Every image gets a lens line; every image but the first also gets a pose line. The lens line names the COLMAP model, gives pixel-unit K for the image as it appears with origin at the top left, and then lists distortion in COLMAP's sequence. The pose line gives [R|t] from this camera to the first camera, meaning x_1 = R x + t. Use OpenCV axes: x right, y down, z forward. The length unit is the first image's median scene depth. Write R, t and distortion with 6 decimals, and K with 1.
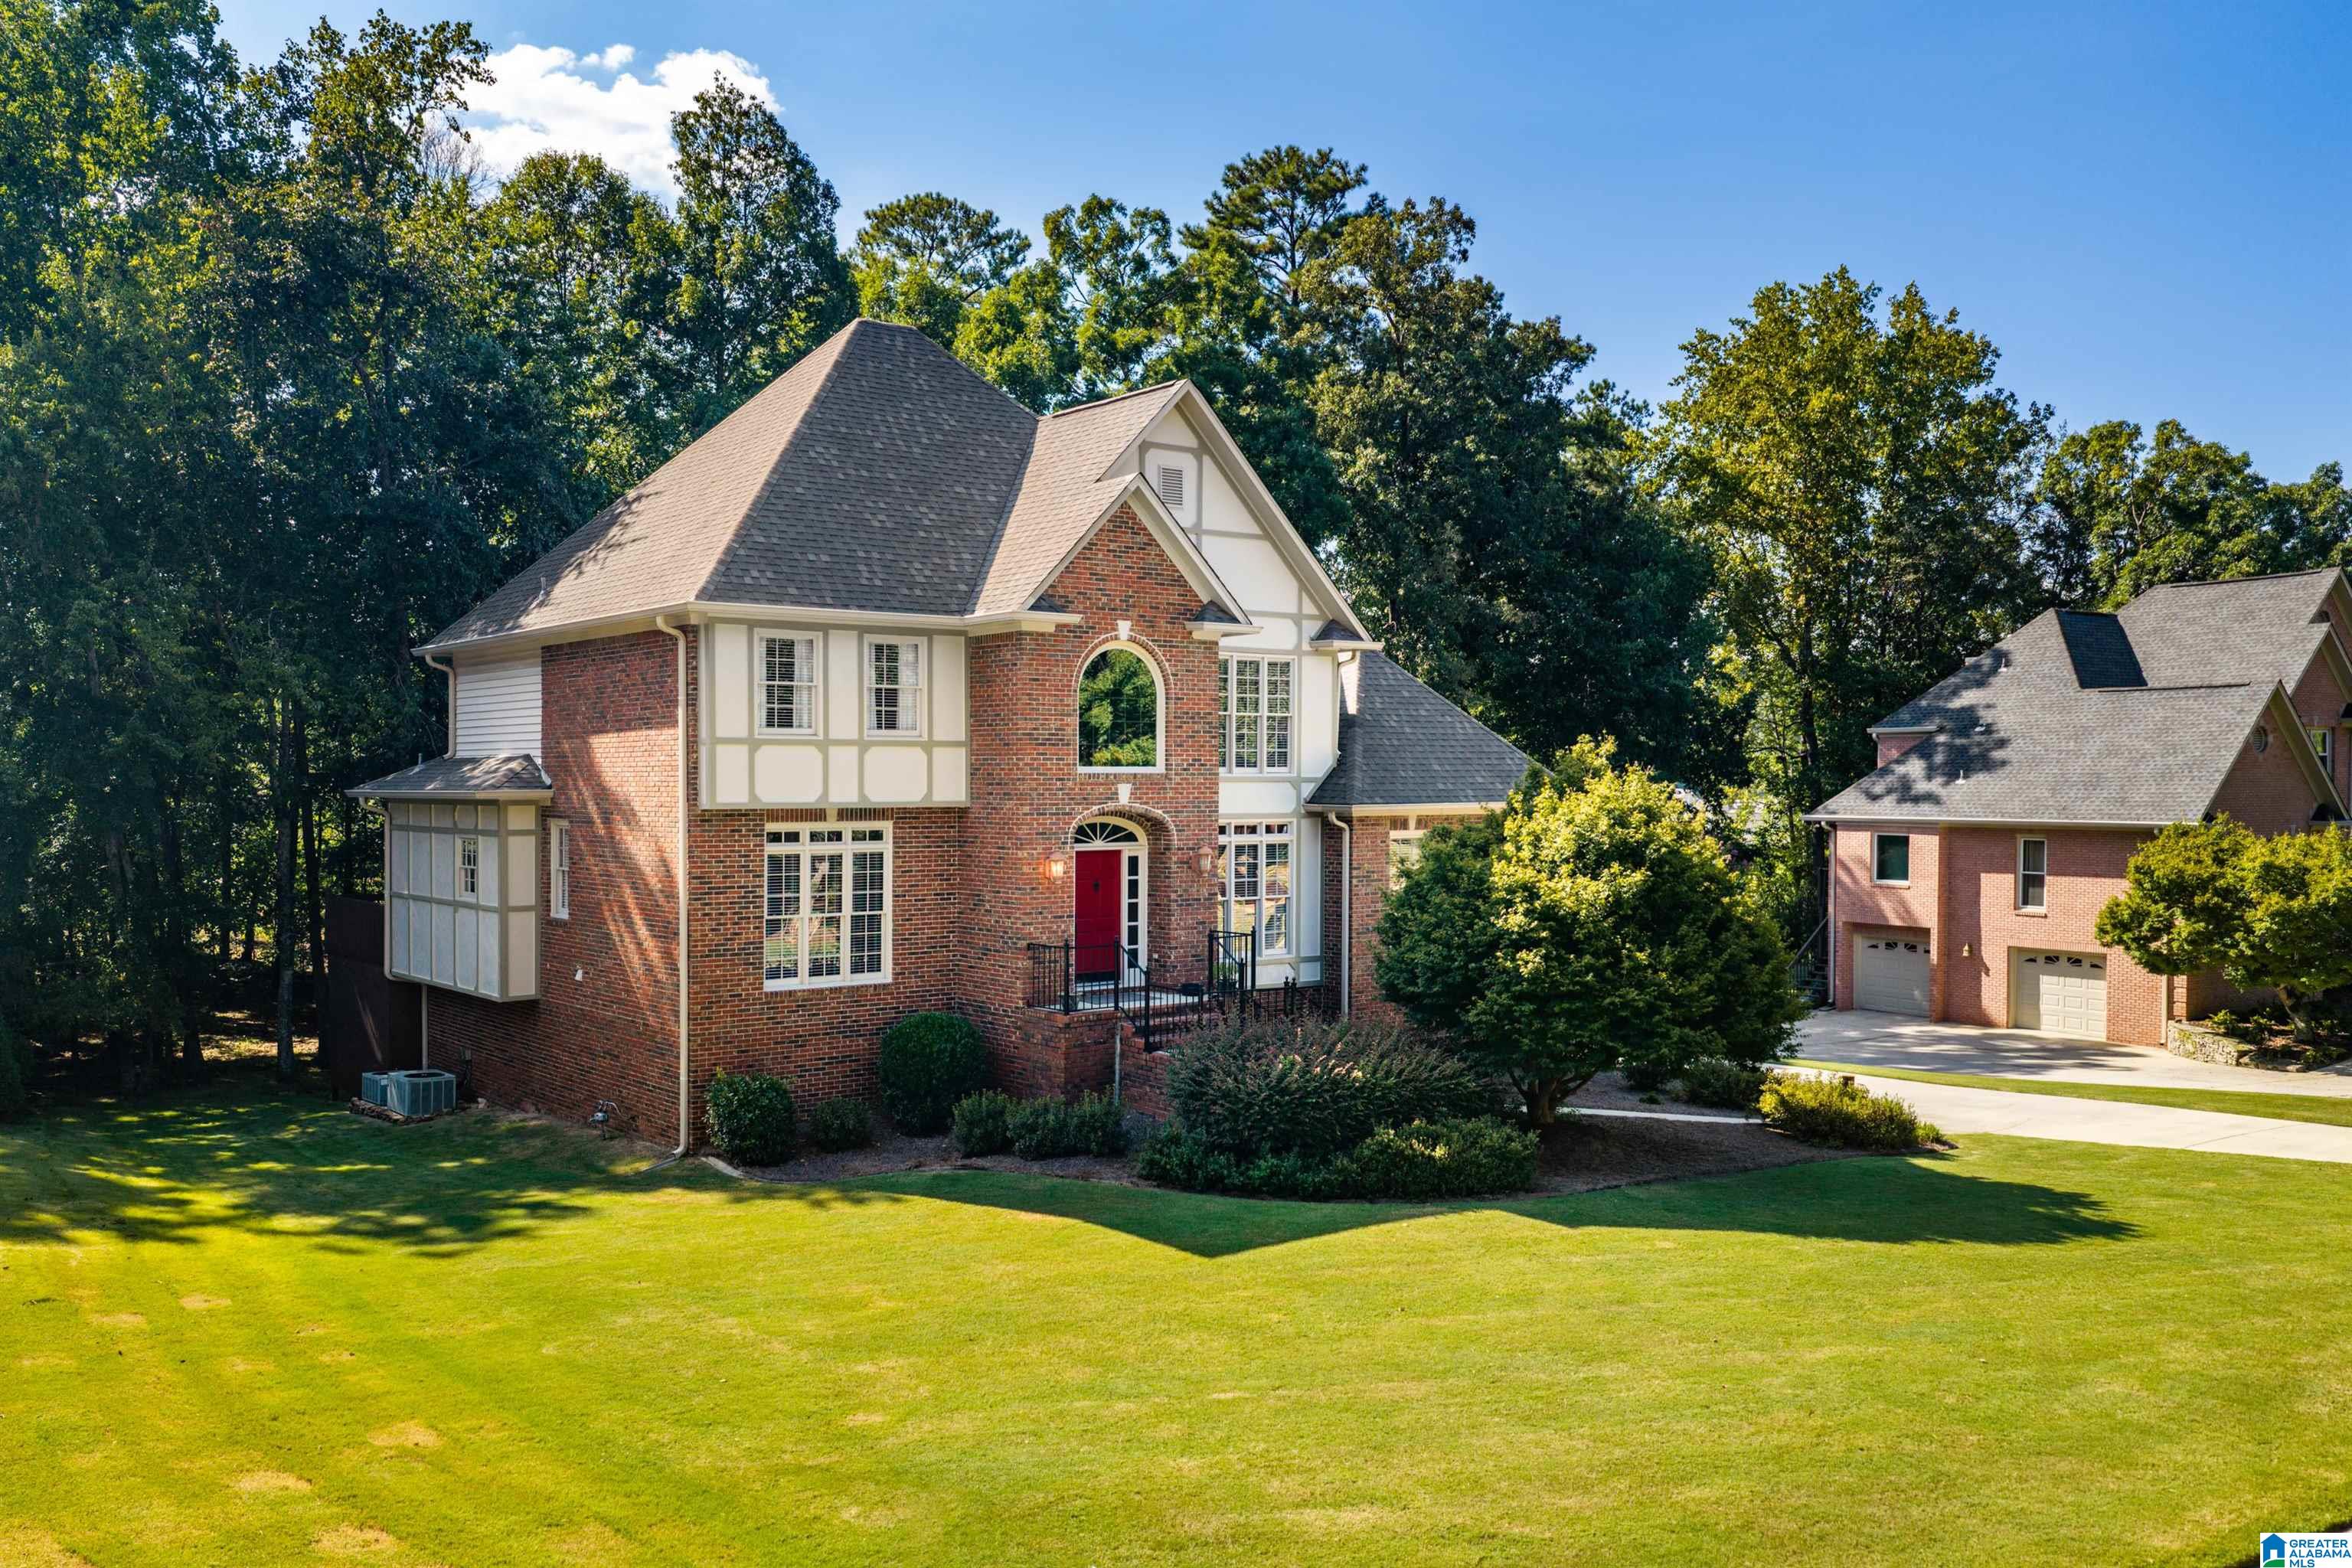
lens RADIAL K [[1922.0, 0, 1176.0], [0, 1922.0, 784.0], [0, 0, 1]] dist [0.006205, 0.000302]
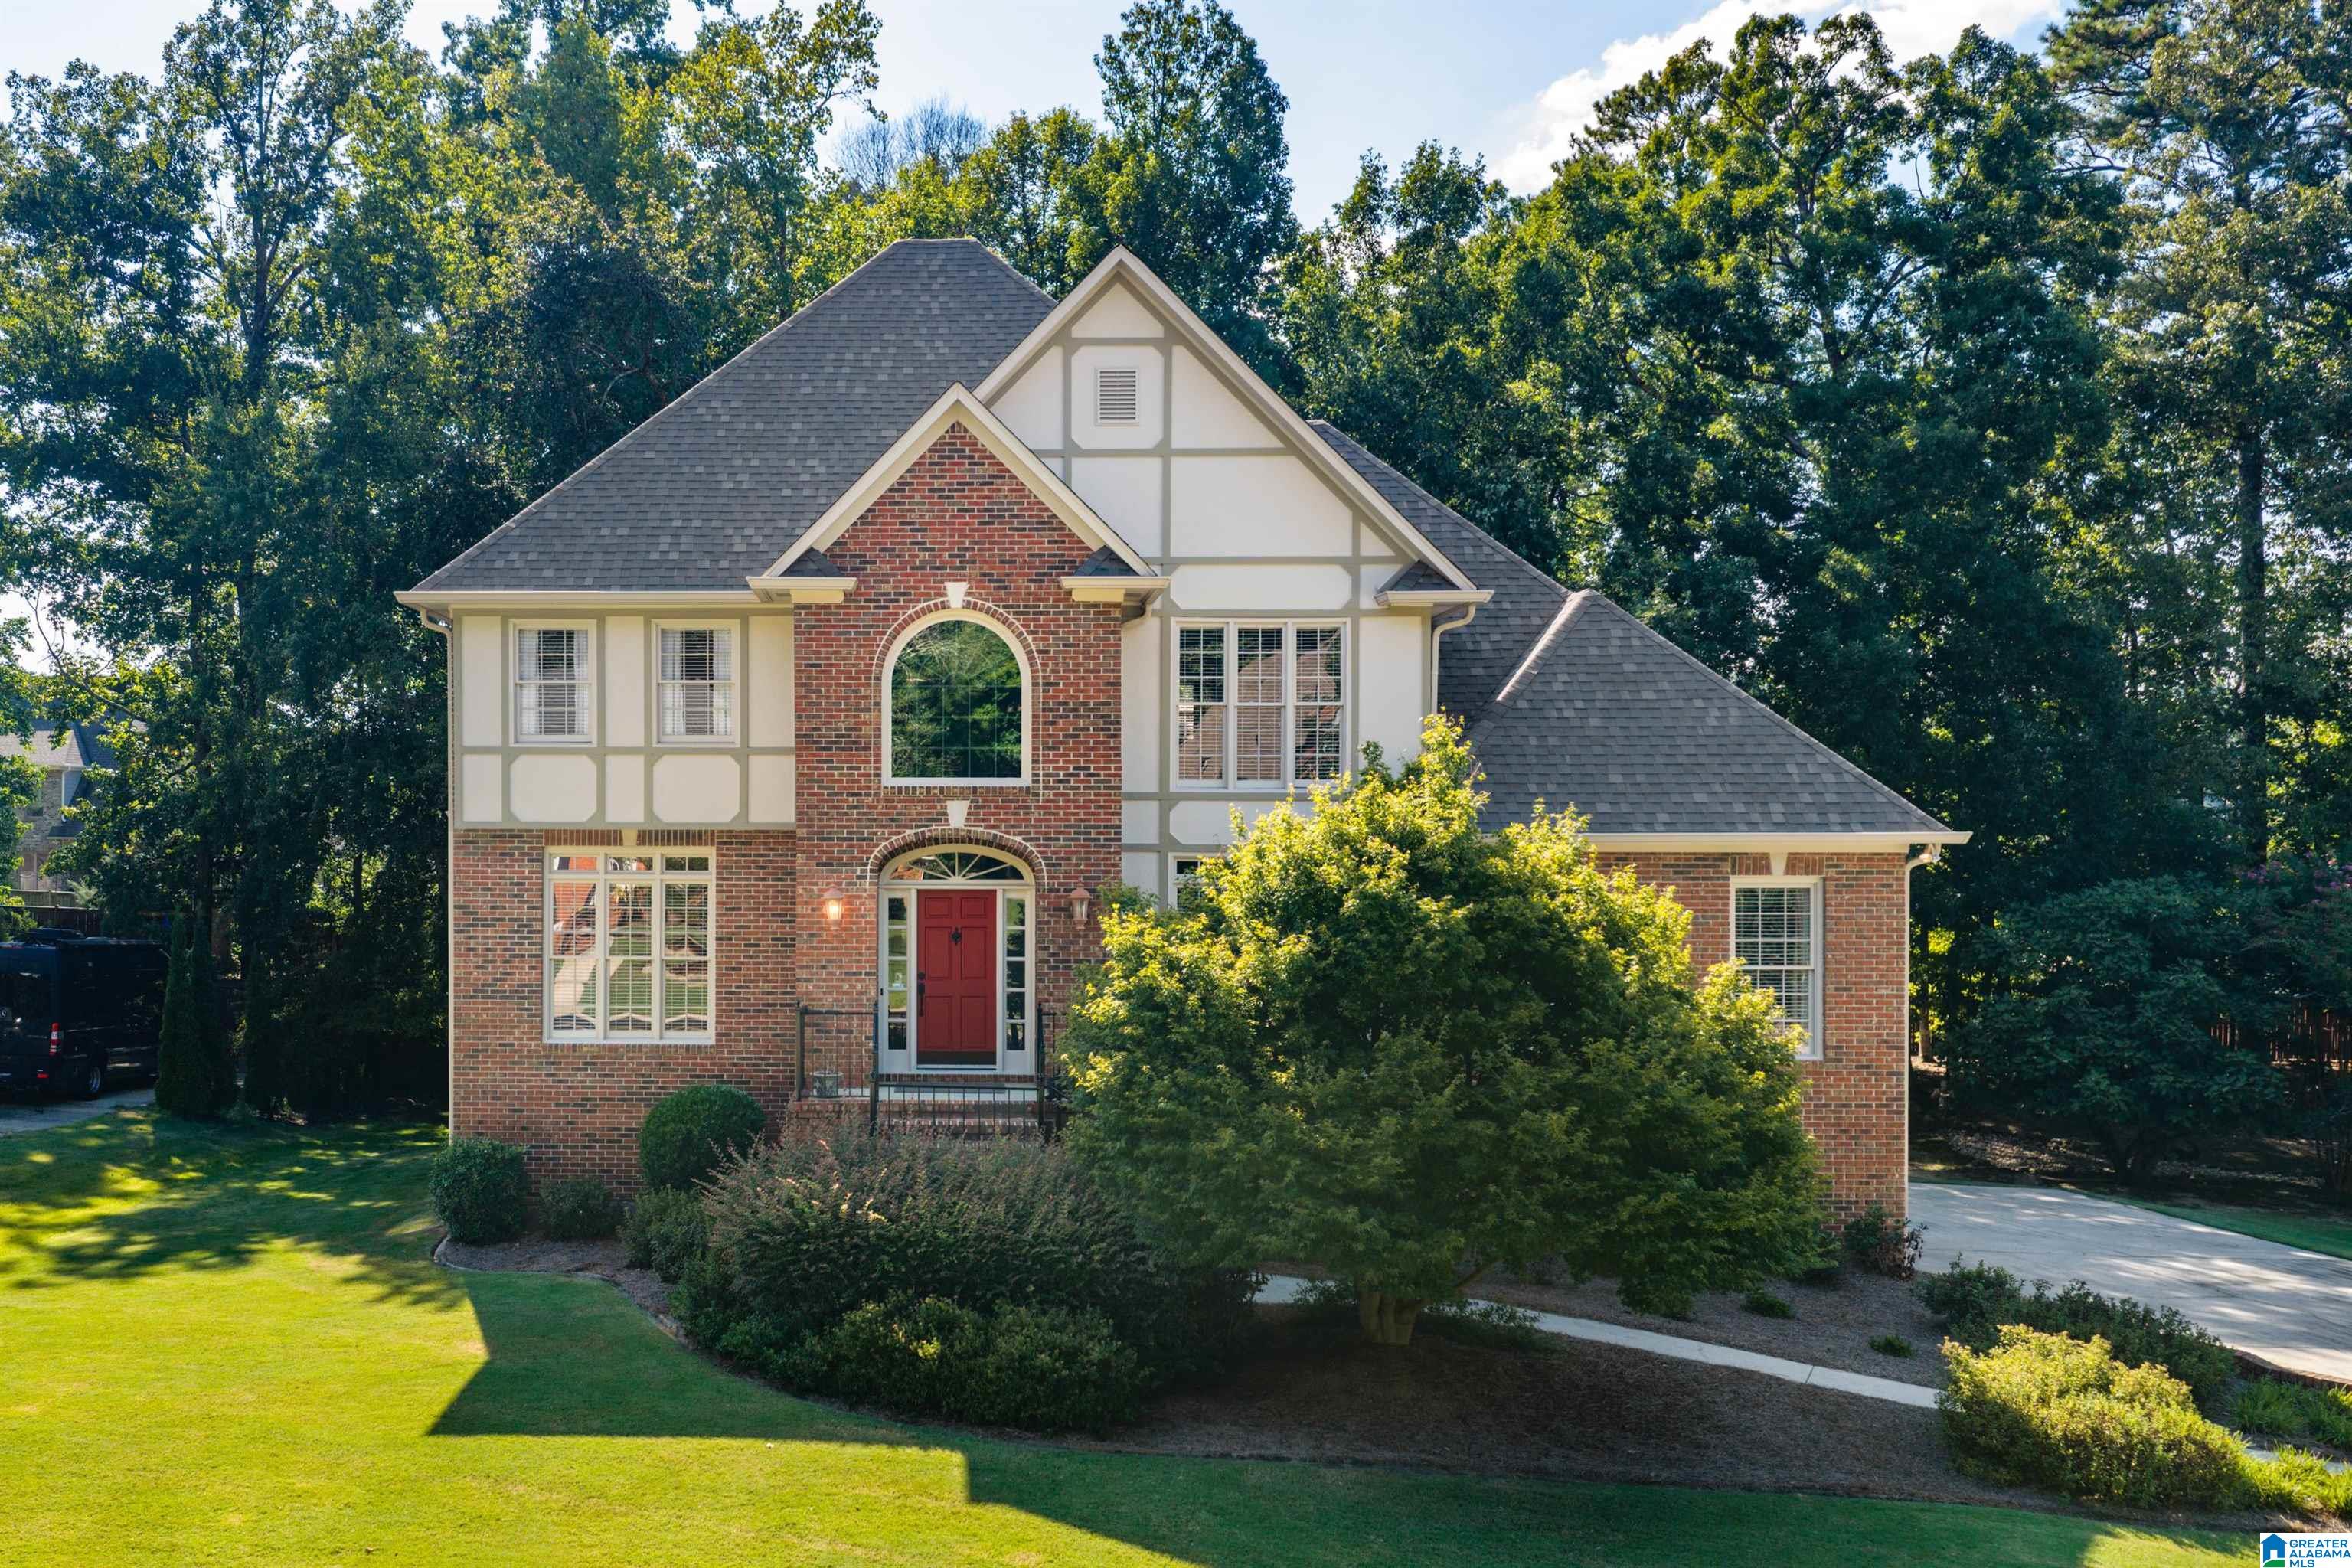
lens RADIAL K [[2120.9, 0, 847.4], [0, 2120.9, 823.8], [0, 0, 1]] dist [-0.001144, -0.008481]
pose [[0.755141, 0.002889, -0.655556, 0.481551], [-0.006339, 0.999976, -0.002896, 0.011625], [0.655531, 0.006342, 0.755141, 0.352911]]
